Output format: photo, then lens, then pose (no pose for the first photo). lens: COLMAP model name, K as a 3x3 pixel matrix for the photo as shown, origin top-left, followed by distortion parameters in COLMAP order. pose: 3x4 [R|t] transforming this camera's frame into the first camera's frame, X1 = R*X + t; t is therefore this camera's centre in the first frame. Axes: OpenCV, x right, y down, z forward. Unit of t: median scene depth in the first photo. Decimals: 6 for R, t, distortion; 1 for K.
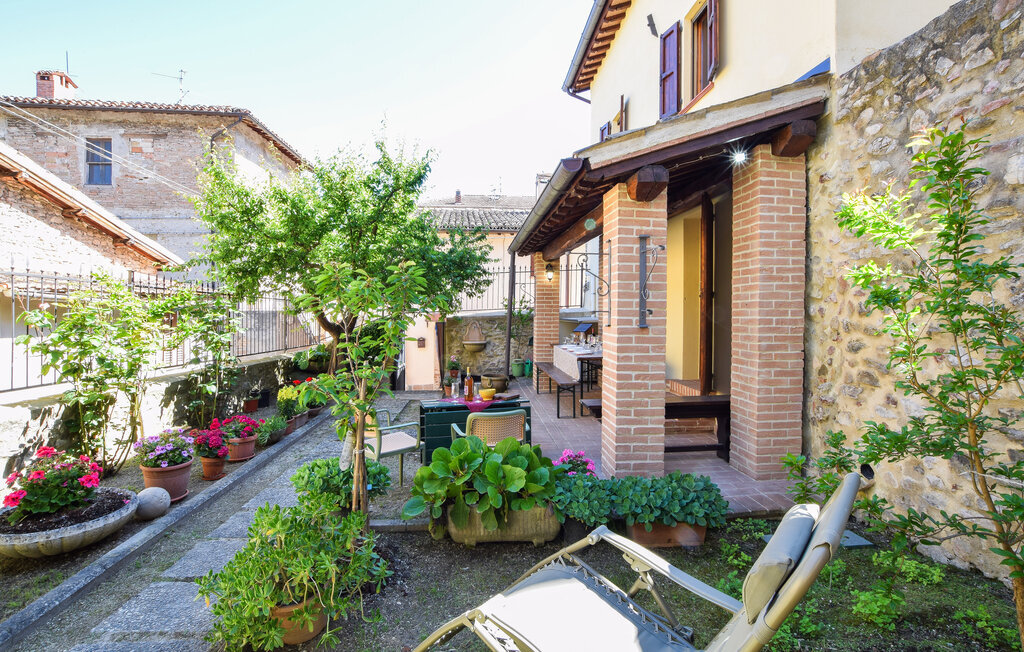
lens RADIAL K [[490.3, 0, 511.8], [0, 490.3, 297.6], [0, 0, 1]] dist [-0.033100, 0.006054]
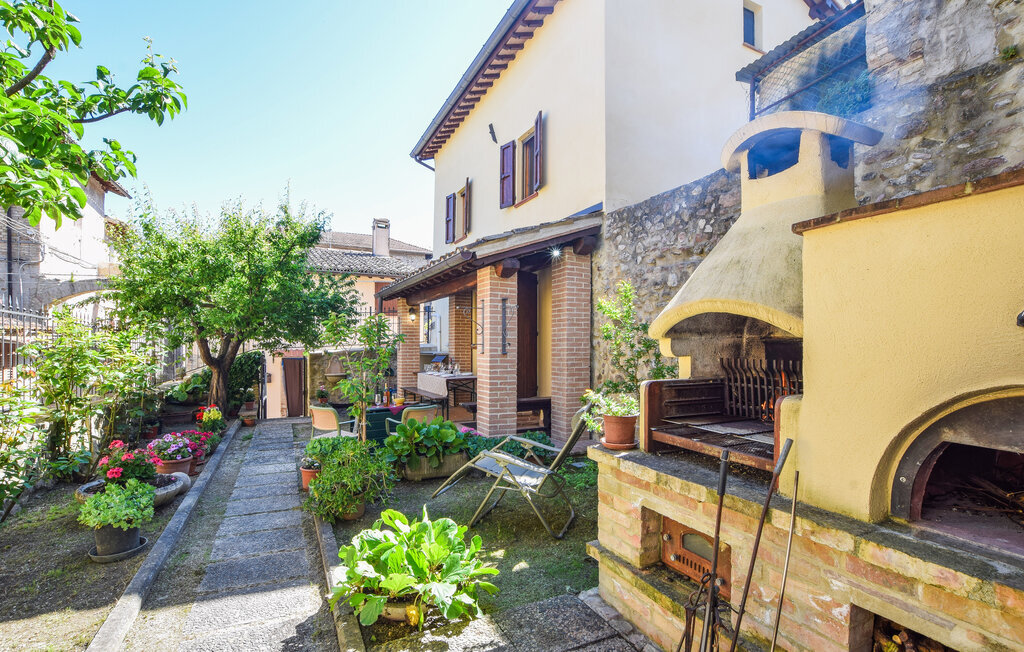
lens RADIAL K [[490.3, 0, 511.8], [0, 490.3, 297.6], [0, 0, 1]] dist [-0.033100, 0.006054]
pose [[0.931408, 0.030969, 0.362656, -0.307756], [-0.003516, 0.997093, -0.076118, -0.001986], [-0.363959, 0.069622, 0.928809, -0.552414]]
